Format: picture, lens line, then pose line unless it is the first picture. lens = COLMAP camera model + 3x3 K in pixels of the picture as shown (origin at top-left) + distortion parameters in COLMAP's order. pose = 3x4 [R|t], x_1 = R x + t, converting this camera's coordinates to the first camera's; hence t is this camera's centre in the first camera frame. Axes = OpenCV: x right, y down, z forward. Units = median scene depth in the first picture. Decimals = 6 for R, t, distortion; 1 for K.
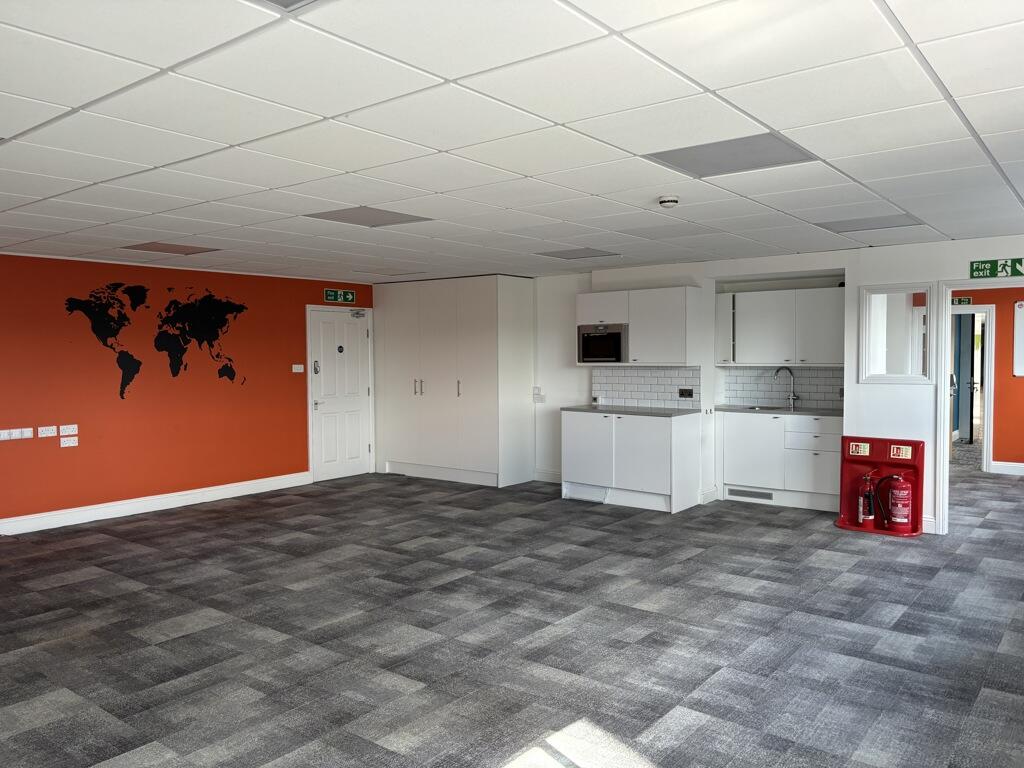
lens RADIAL K [[789.9, 0, 512.6], [0, 789.9, 383.0], [0, 0, 1]] dist [0.067557, -0.063684]
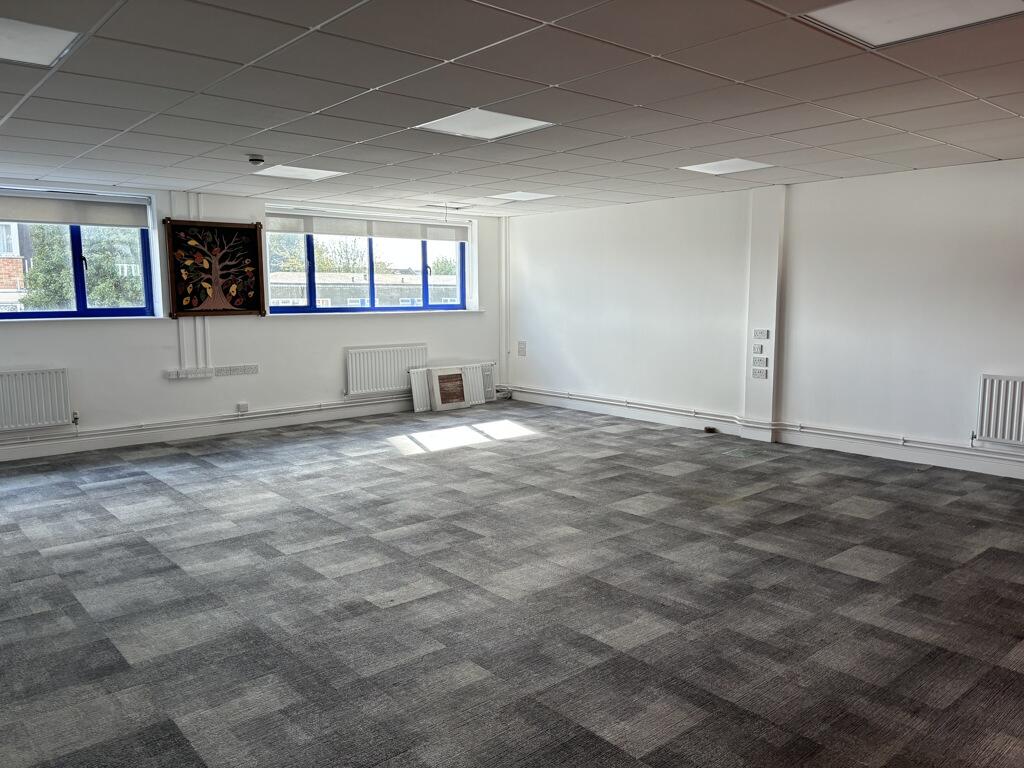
lens RADIAL K [[789.9, 0, 512.0], [0, 789.9, 382.1], [0, 0, 1]] dist [0.067557, -0.063684]
pose [[-0.981783, -0.011165, 0.189678, -0.391630], [0.018061, 0.988269, 0.151654, -0.058175], [-0.189146, 0.152317, -0.970064, 1.938303]]
